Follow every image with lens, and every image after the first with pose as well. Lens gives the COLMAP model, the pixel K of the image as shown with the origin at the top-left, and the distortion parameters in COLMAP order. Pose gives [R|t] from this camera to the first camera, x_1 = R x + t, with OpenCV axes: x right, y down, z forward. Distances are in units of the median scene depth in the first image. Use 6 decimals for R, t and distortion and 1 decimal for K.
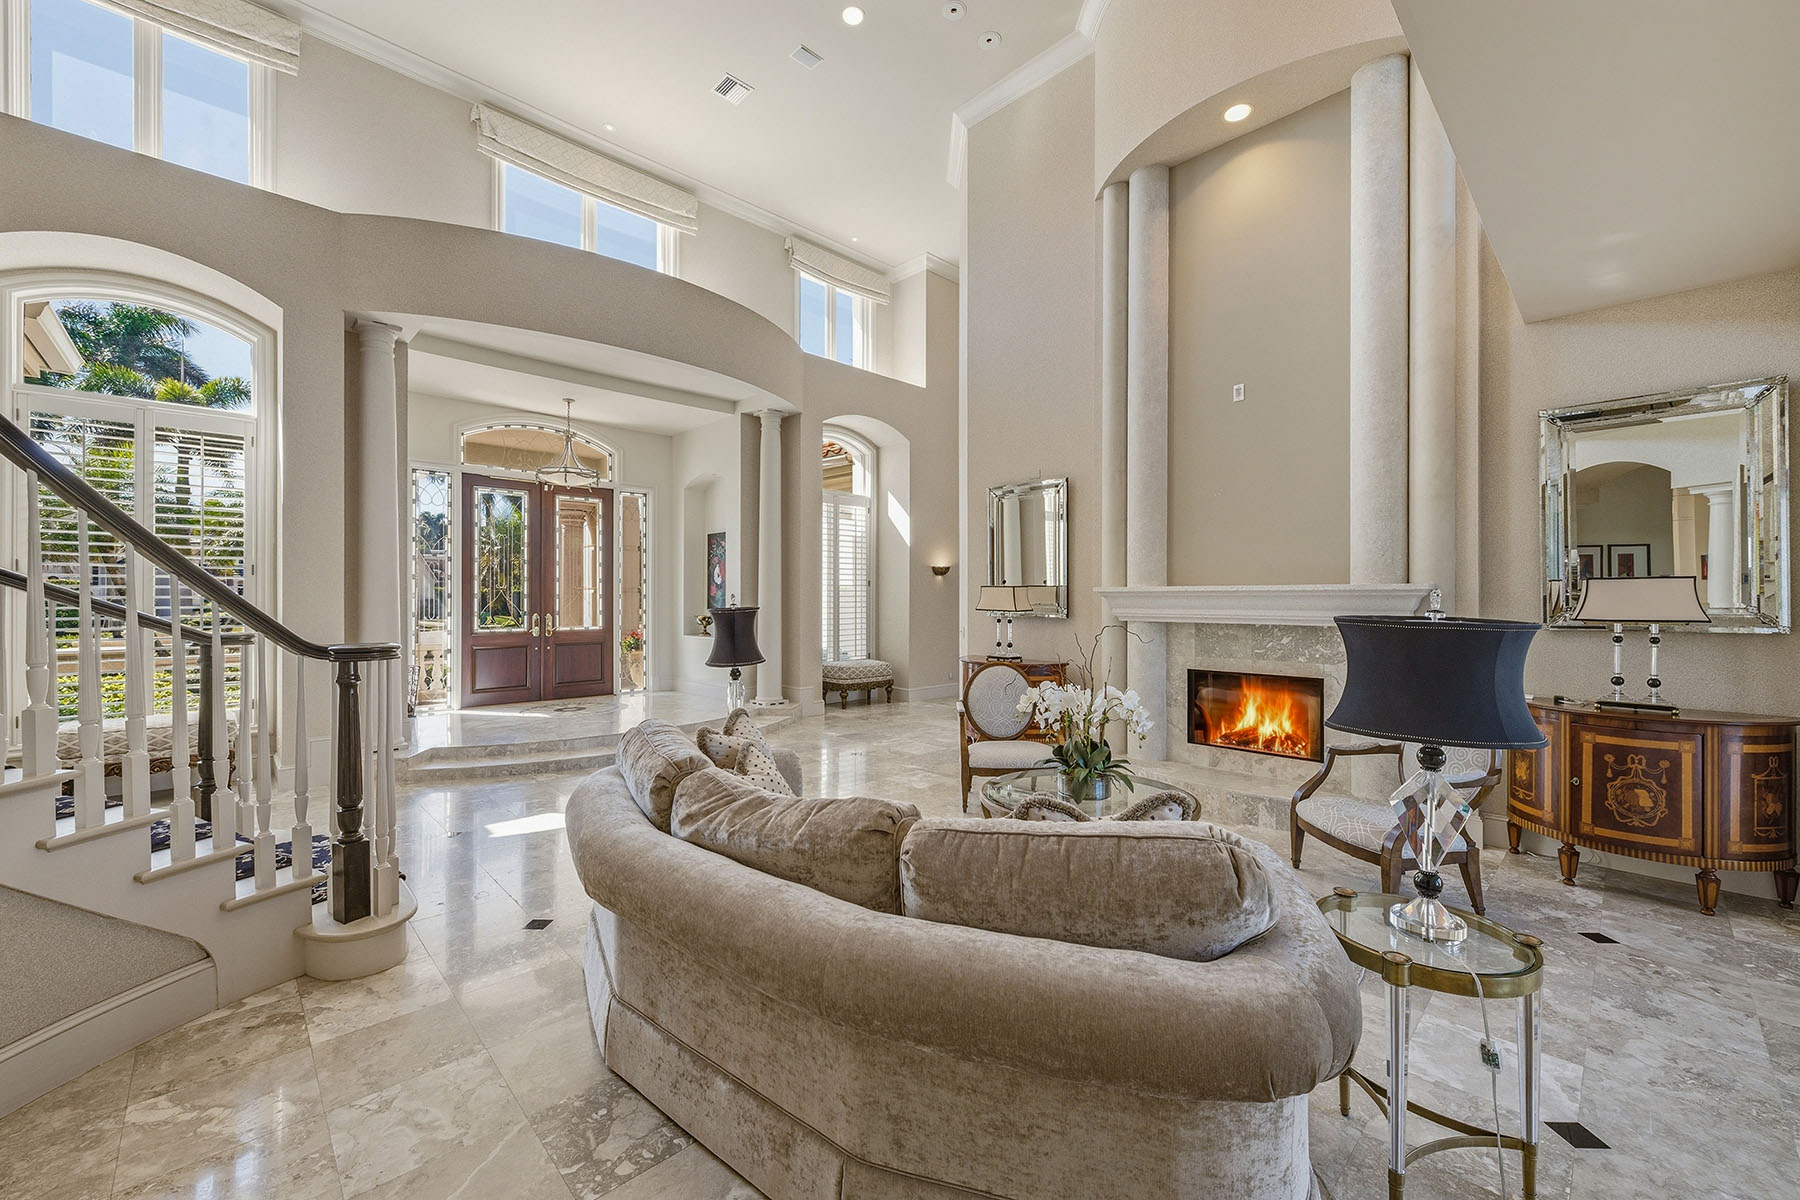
lens RADIAL K [[723.3, 0, 909.5], [0, 723.3, 604.2], [0, 0, 1]] dist [-0.000670, -0.000237]
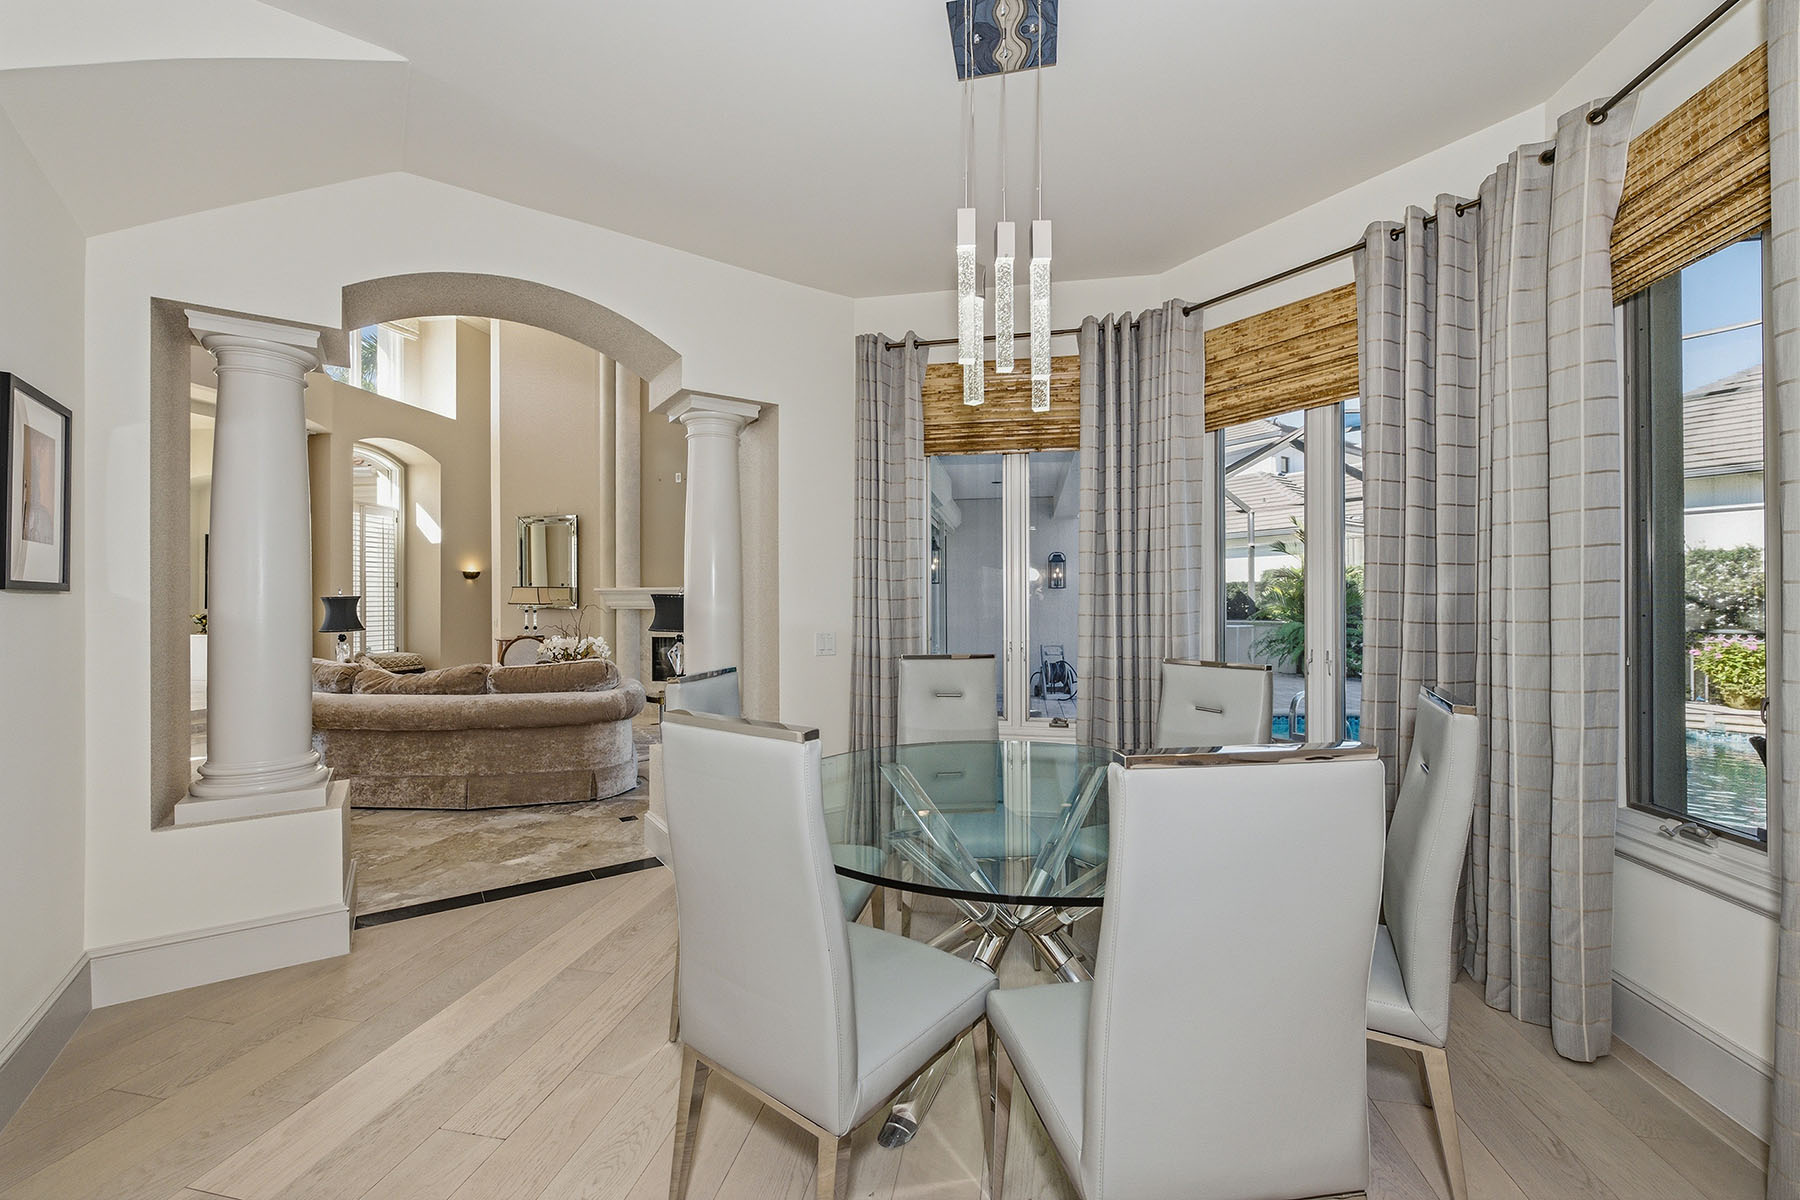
lens RADIAL K [[711.6, 0, 900.0], [0, 711.6, 600.0], [0, 0, 1]] dist [0.001980, -0.000073]
pose [[0.822344, -0.000041, 0.568991, -0.069396], [0.009327, 0.999867, -0.013409, 0.026514], [-0.568915, 0.016333, 0.822234, -0.572494]]
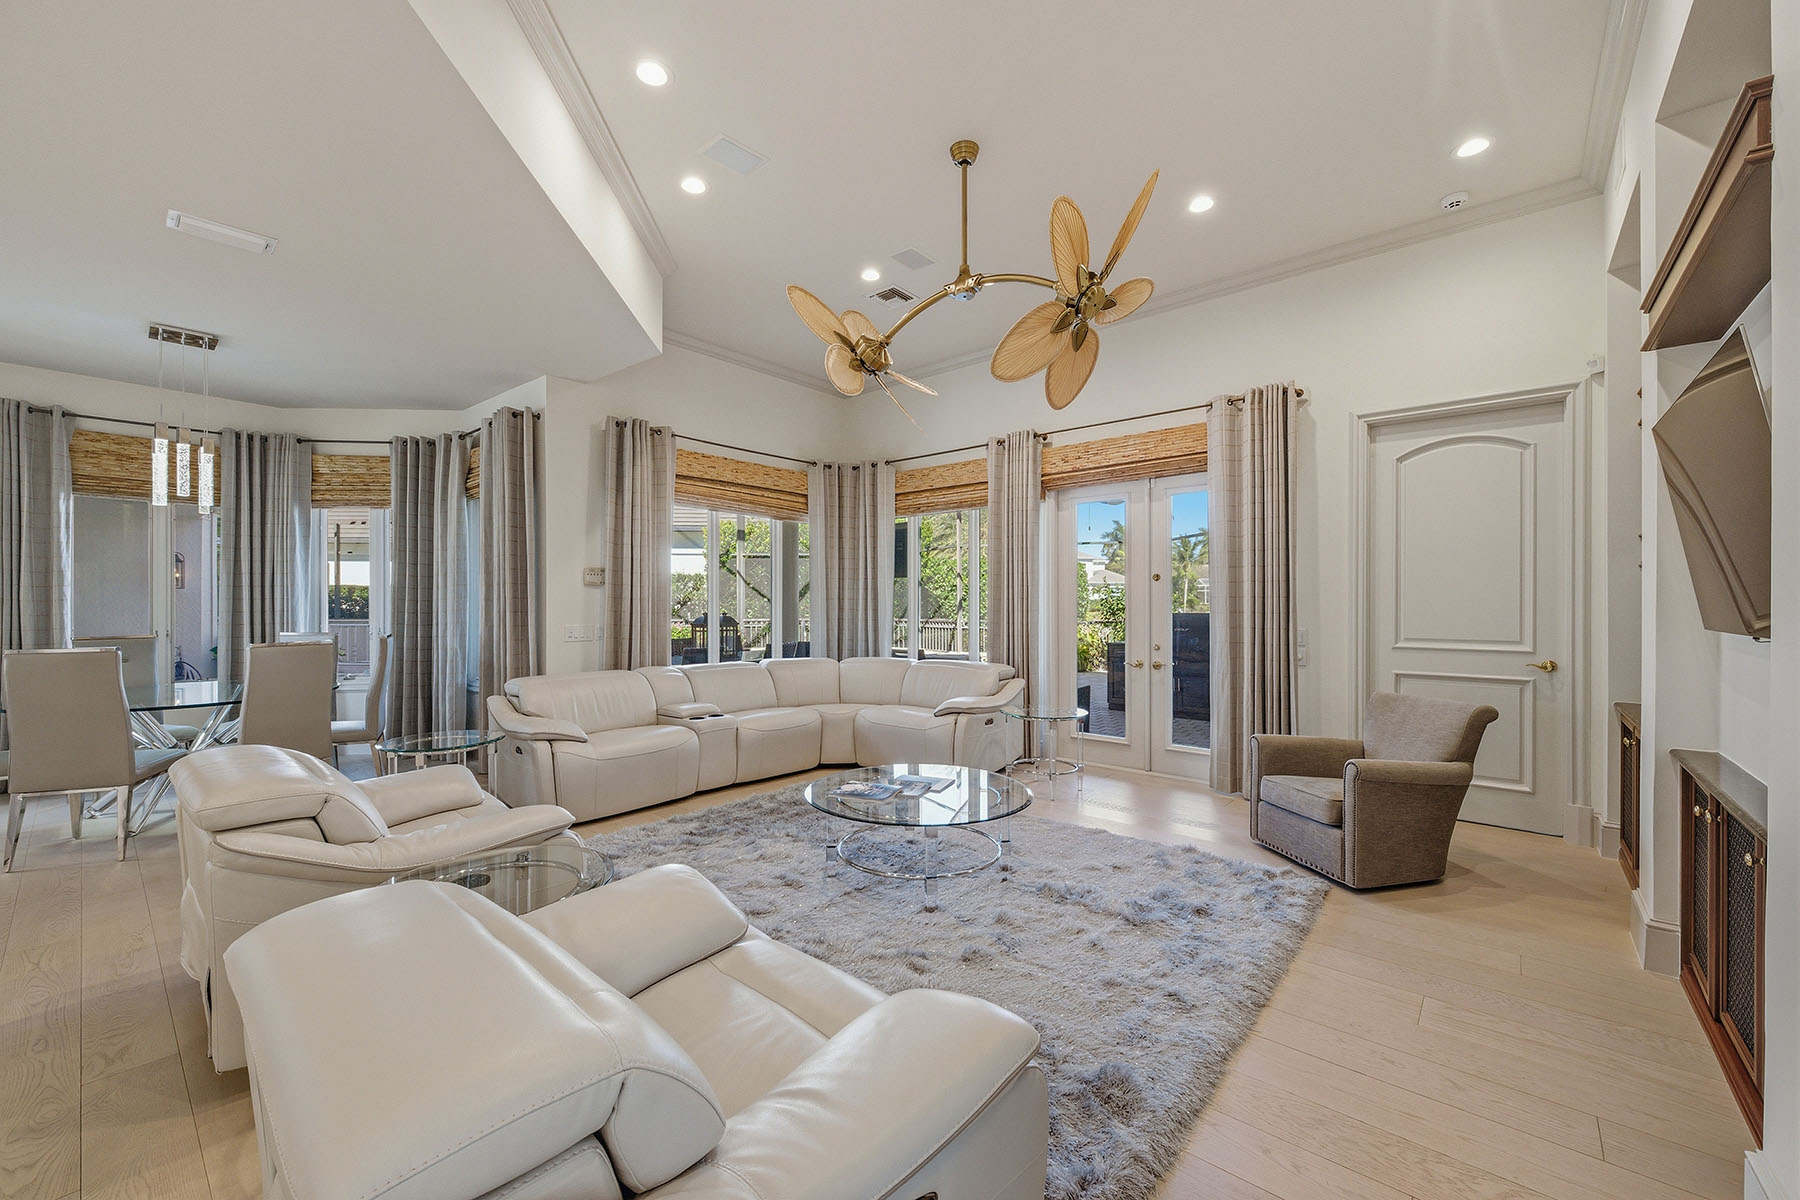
lens RADIAL K [[707.3, 0, 900.0], [0, 707.3, 600.0], [0, 0, 1]] dist [-0.013349, 0.000053]
pose [[-0.086762, 0.004728, 0.996218, -0.568006], [0.010628, 0.999936, -0.003820, 0.030300], [-0.996172, 0.010256, -0.086807, -0.958605]]
